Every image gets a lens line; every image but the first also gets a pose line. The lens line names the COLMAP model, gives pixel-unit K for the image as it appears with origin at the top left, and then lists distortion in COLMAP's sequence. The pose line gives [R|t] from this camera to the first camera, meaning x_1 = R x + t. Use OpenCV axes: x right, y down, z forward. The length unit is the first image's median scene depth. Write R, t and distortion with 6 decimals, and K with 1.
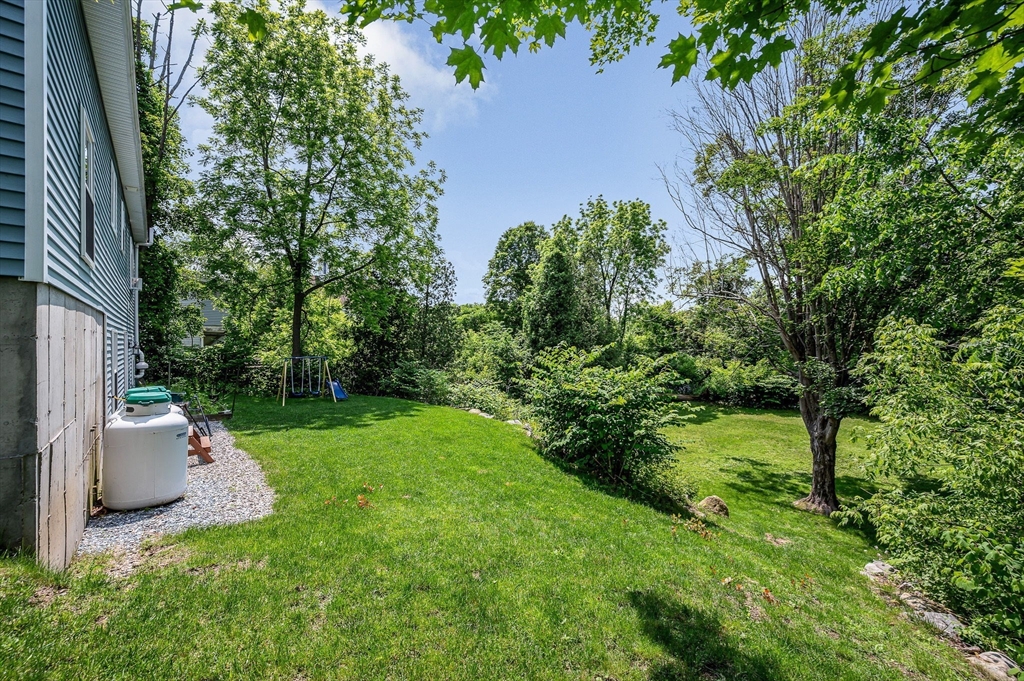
lens RADIAL K [[401.0, 0, 509.7], [0, 401.0, 353.1], [0, 0, 1]] dist [-0.000815, -0.000194]
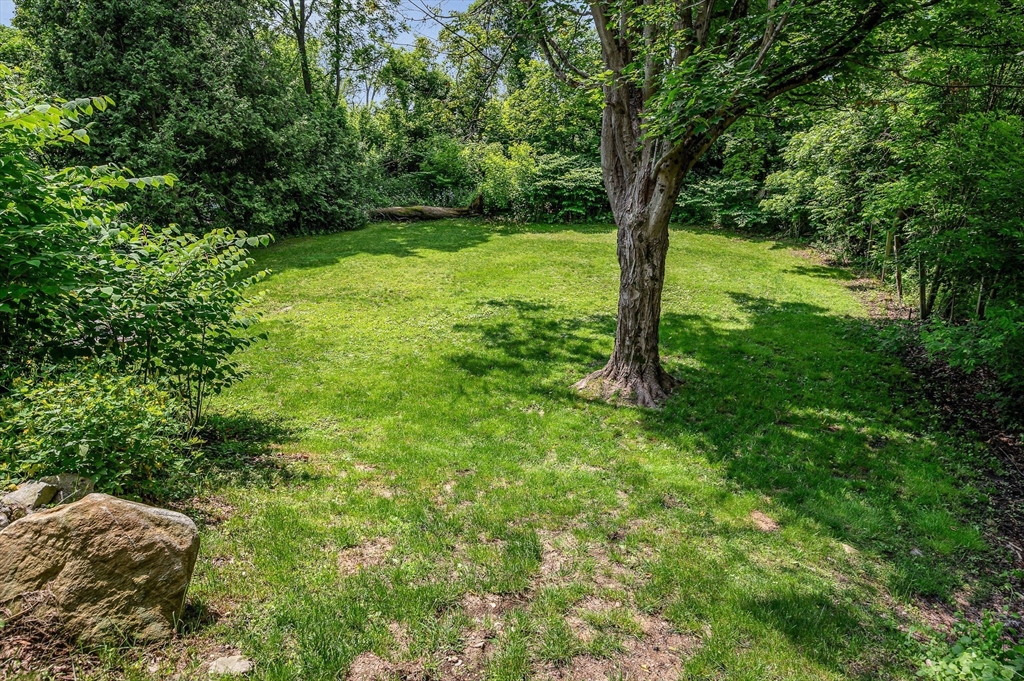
lens RADIAL K [[421.3, 0, 511.9], [0, 421.3, 341.8], [0, 0, 1]] dist [-0.000363, -0.000358]
pose [[0.926415, -0.123947, 0.355517, 0.424709], [0.017562, 0.957456, 0.288043, 0.172892], [-0.376094, -0.260604, 0.889179, 0.552616]]
